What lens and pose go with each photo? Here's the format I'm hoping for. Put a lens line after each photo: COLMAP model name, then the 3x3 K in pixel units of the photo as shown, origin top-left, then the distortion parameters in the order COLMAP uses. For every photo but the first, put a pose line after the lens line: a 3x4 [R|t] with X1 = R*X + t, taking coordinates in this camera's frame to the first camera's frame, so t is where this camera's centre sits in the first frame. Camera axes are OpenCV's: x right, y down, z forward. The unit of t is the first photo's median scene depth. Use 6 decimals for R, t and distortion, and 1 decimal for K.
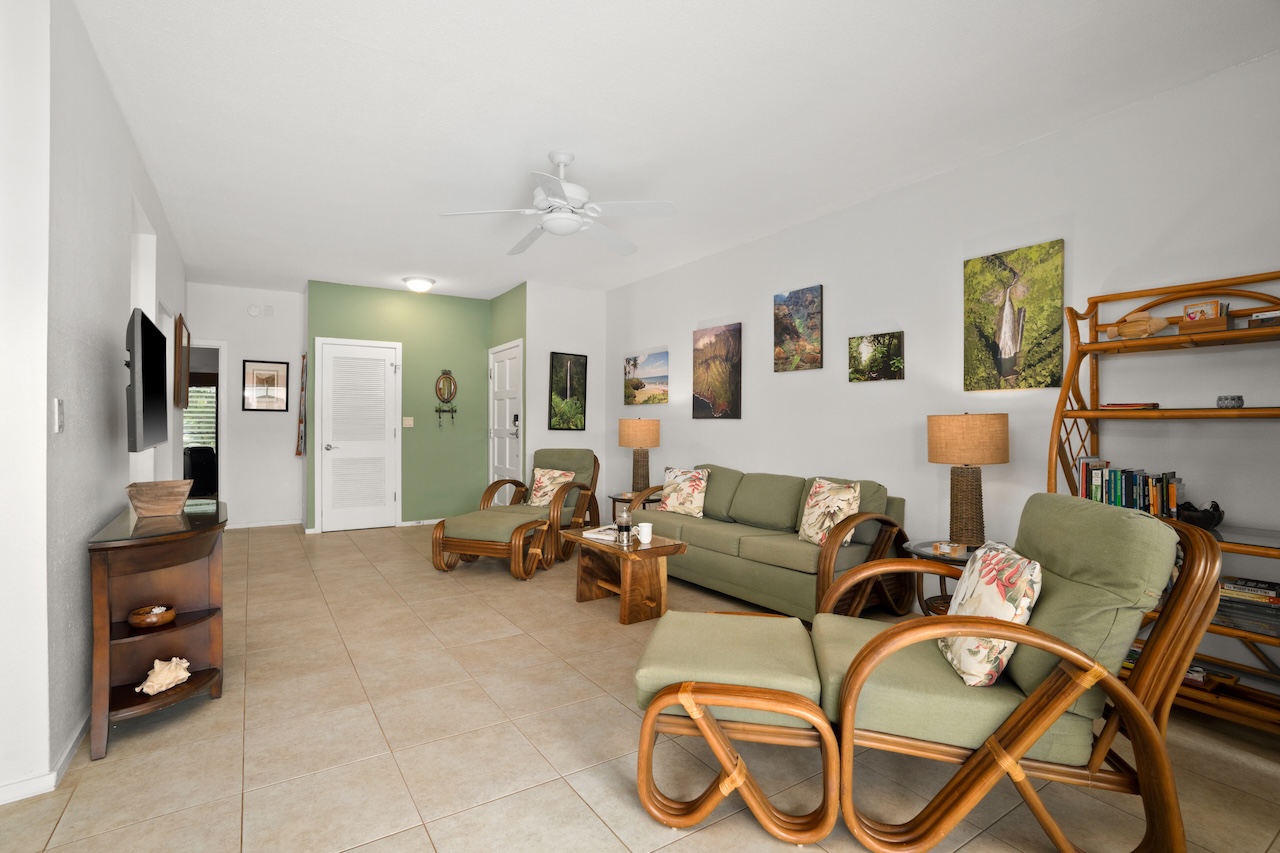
lens RADIAL K [[621.1, 0, 640.0], [0, 621.1, 426.5], [0, 0, 1]] dist [-0.058749, 0.000132]
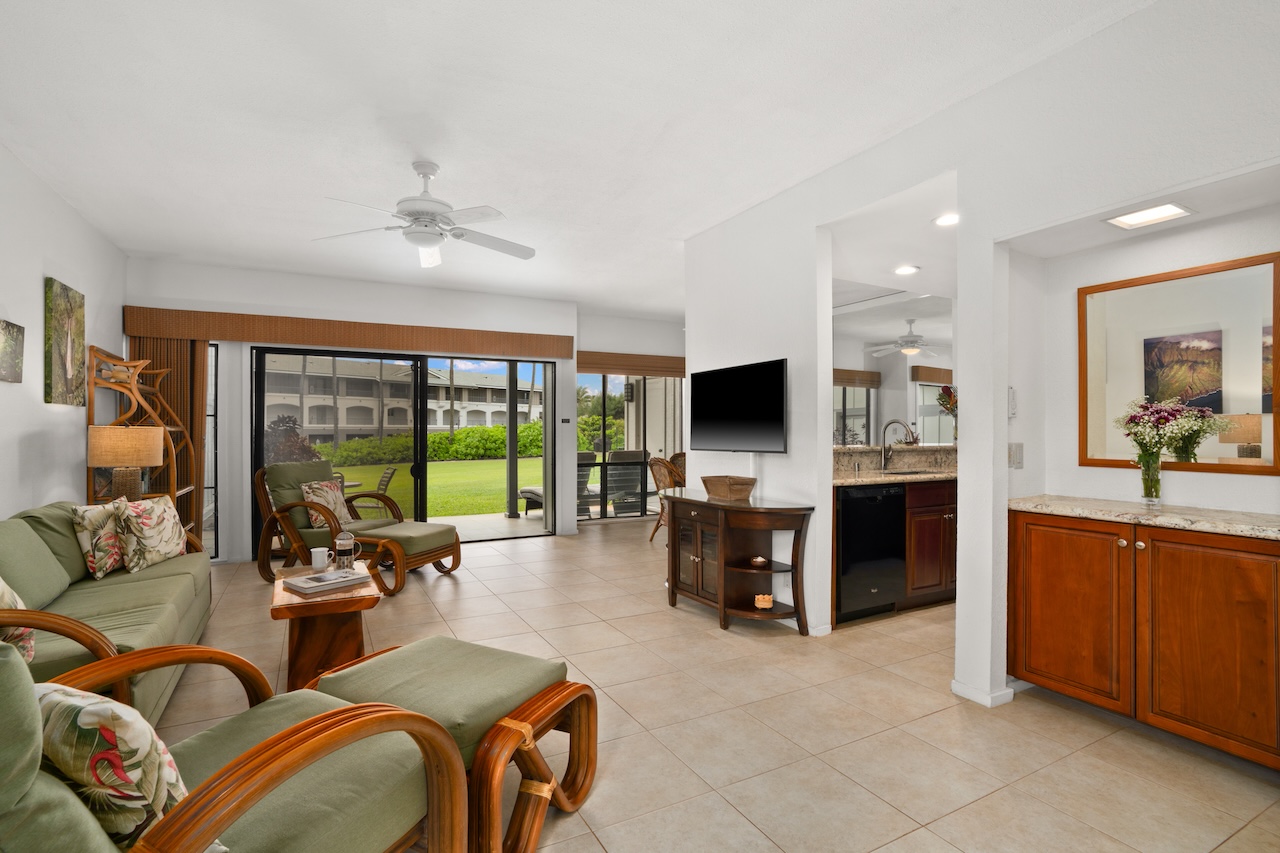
lens RADIAL K [[588.7, 0, 602.6], [0, 588.7, 424.6], [0, 0, 1]] dist [-0.000206, 0.000256]
pose [[-0.991891, 0.000770, 0.127087, -0.401937], [0.000125, 0.999987, -0.005083, -0.012869], [-0.127089, -0.005026, -0.991879, 1.436749]]
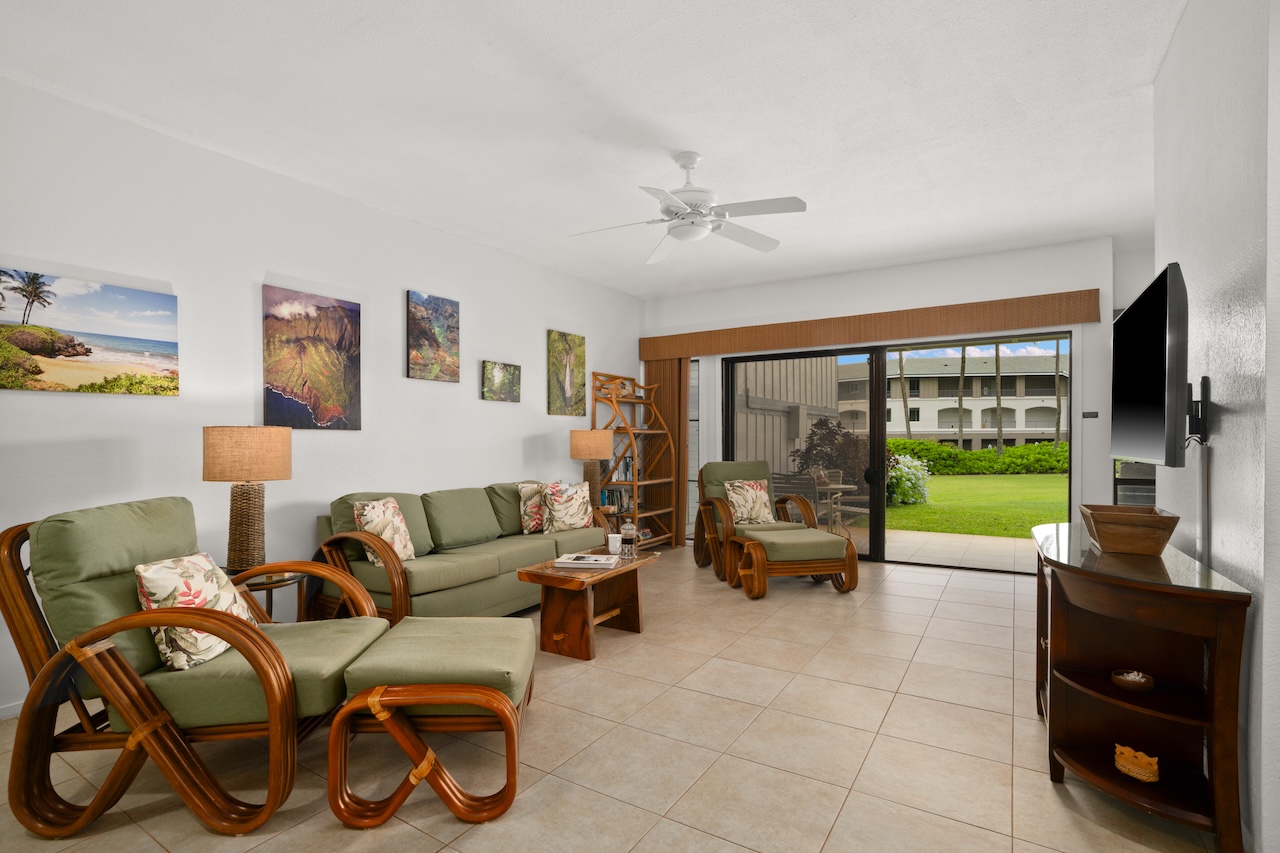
lens RADIAL K [[613.2, 0, 637.7], [0, 613.2, 435.5], [0, 0, 1]] dist [-0.052718, 0.026835]
pose [[-0.426841, 0.002433, 0.904323, -0.729215], [0.008319, 0.999965, 0.001236, -0.004244], [-0.904288, 0.008051, -0.426847, 1.118079]]
